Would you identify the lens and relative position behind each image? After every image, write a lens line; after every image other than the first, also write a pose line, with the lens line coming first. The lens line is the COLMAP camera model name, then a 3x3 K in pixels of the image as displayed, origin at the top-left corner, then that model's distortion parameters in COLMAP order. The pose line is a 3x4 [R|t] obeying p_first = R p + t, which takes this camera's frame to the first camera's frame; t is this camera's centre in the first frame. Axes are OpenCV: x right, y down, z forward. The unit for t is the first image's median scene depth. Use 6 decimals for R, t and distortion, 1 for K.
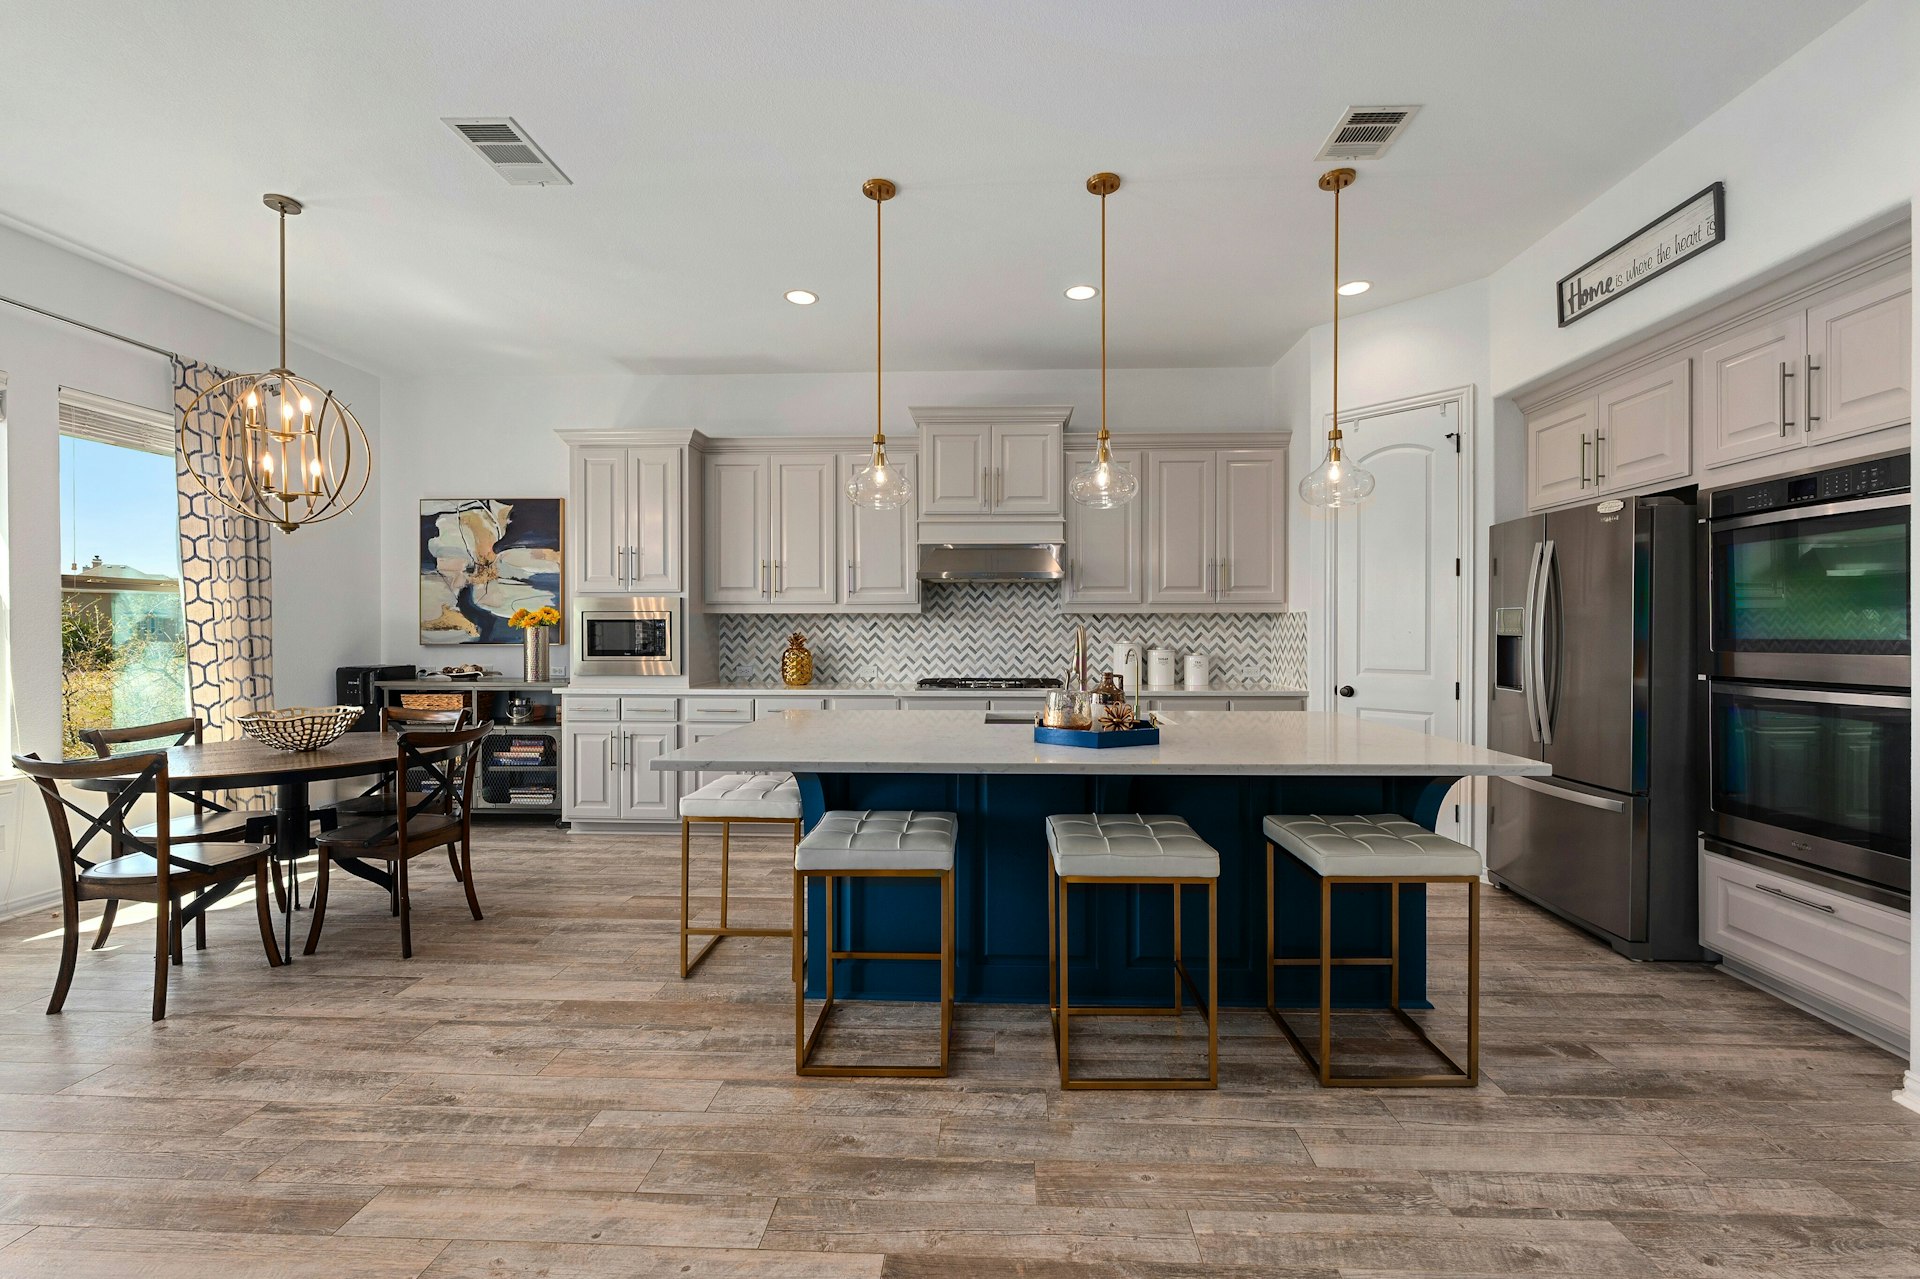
lens RADIAL K [[764.5, 0, 961.5], [0, 764.5, 634.0], [0, 0, 1]] dist [0.014067, -0.000249]
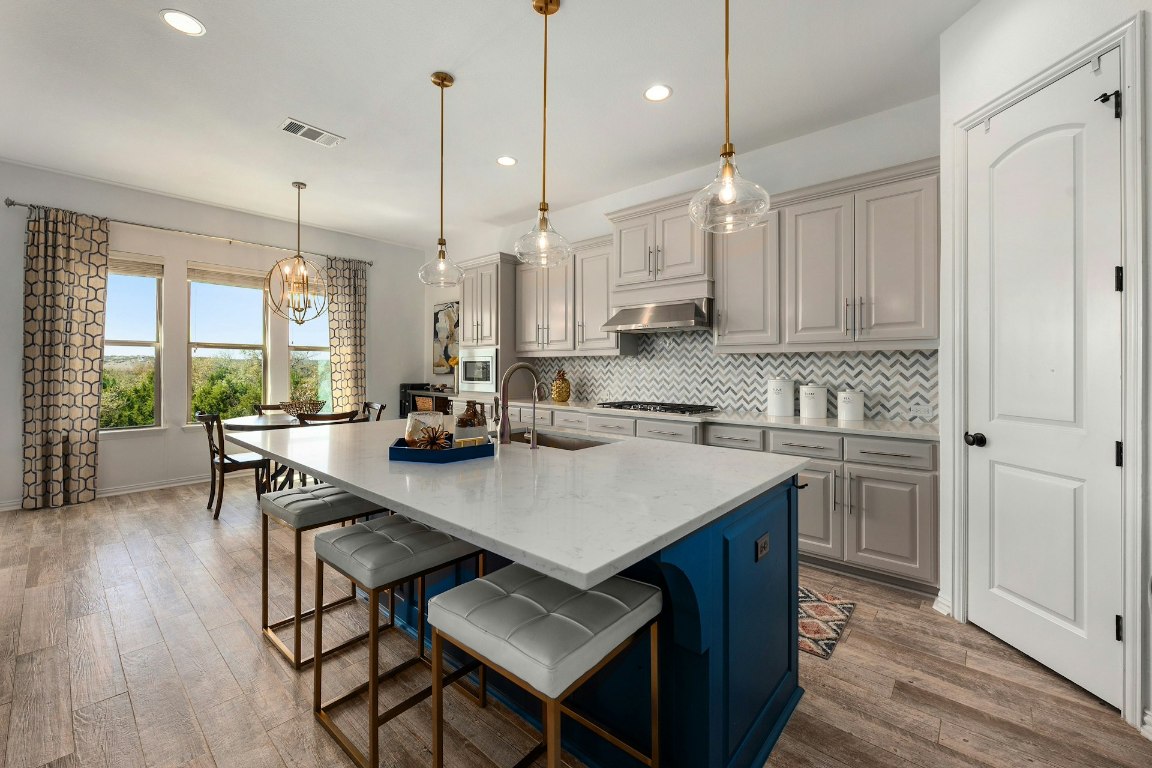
lens RADIAL K [[458.7, 0, 581.9], [0, 458.7, 368.5], [0, 0, 1]] dist [0.014067, -0.000249]
pose [[0.780443, 0.003353, -0.625218, 0.412728], [-0.005983, 0.999980, -0.002105, -0.000341], [0.625198, 0.005384, 0.780447, 0.274800]]
